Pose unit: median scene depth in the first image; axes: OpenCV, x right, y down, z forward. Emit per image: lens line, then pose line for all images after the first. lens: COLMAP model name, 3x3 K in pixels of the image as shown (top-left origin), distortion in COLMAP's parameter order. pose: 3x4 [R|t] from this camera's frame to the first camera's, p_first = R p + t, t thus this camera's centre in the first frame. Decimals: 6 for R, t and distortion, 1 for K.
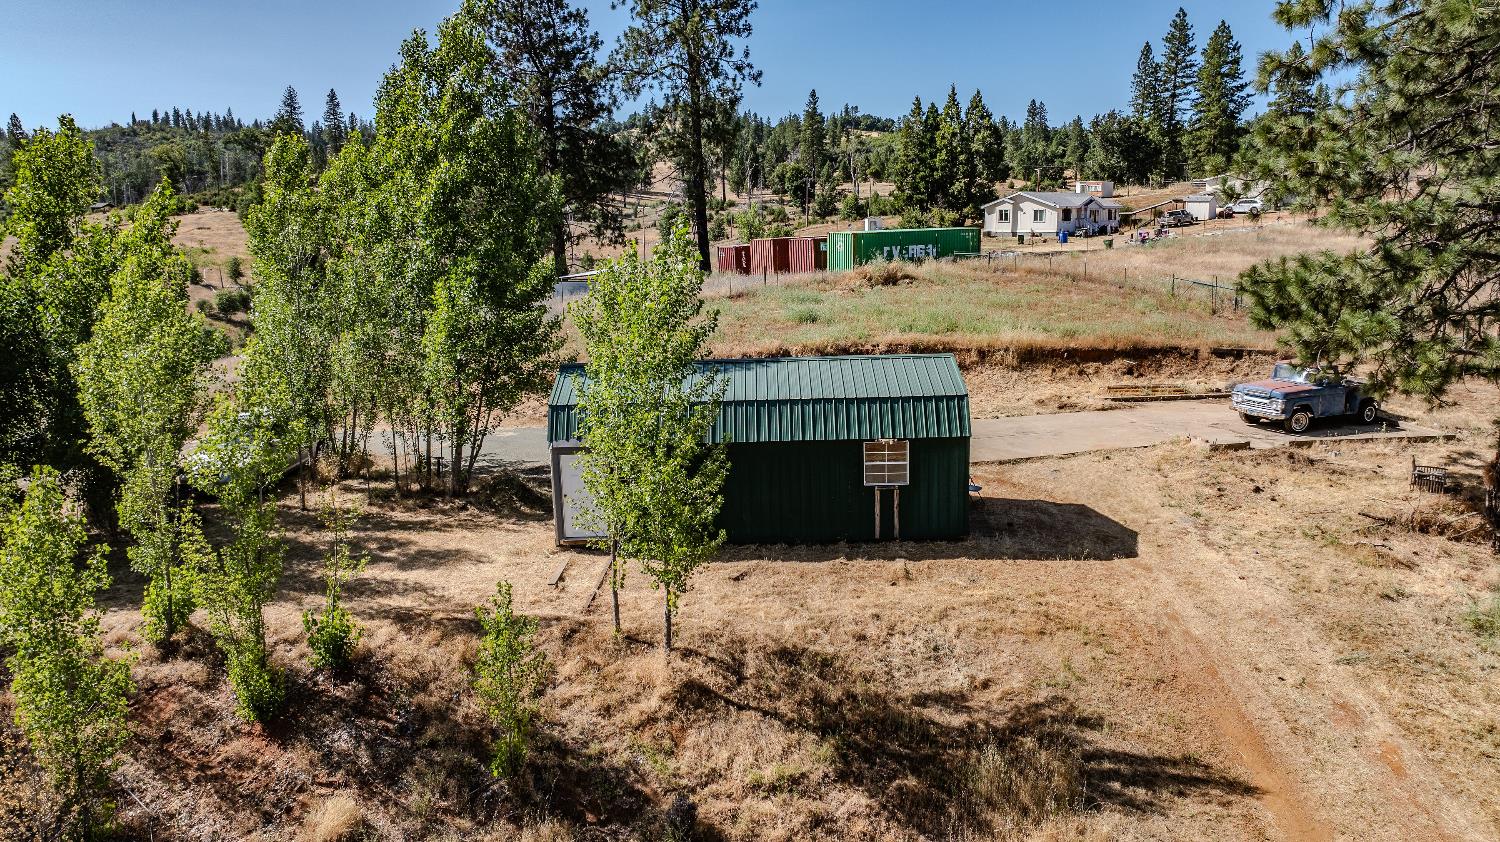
lens RADIAL K [[1047.8, 0, 749.7], [0, 1047.8, 420.4], [0, 0, 1]] dist [-0.020019, -0.001398]
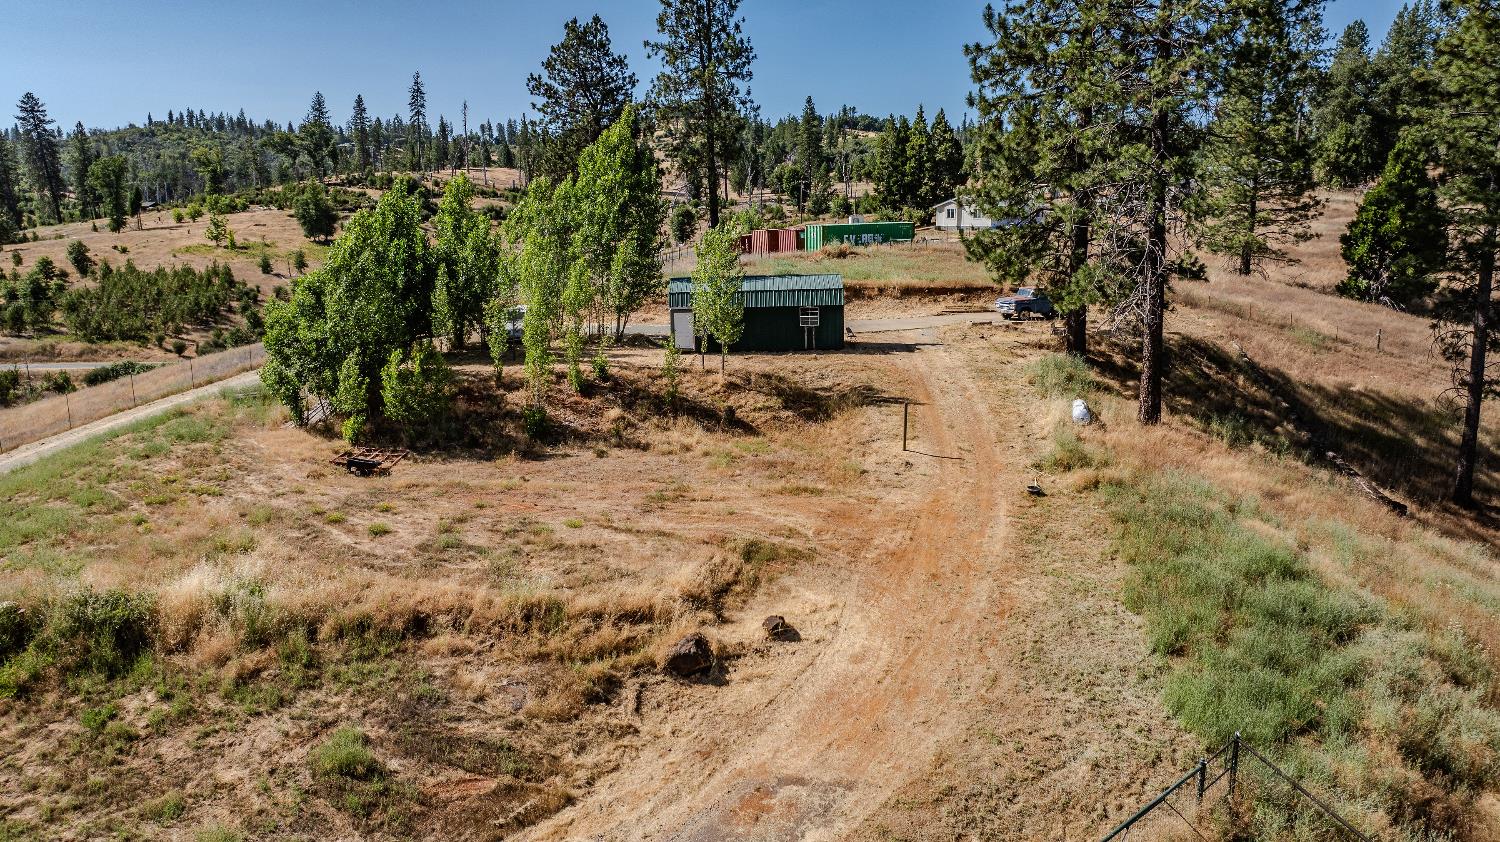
lens RADIAL K [[1047.8, 0, 749.8], [0, 1047.8, 419.8], [0, 0, 1]] dist [-0.020019, -0.001398]
pose [[1.000000, -0.000320, -0.000270, -0.000798], [0.000320, 0.999999, 0.001312, 0.039425], [0.000269, -0.001312, 0.999999, -0.201402]]
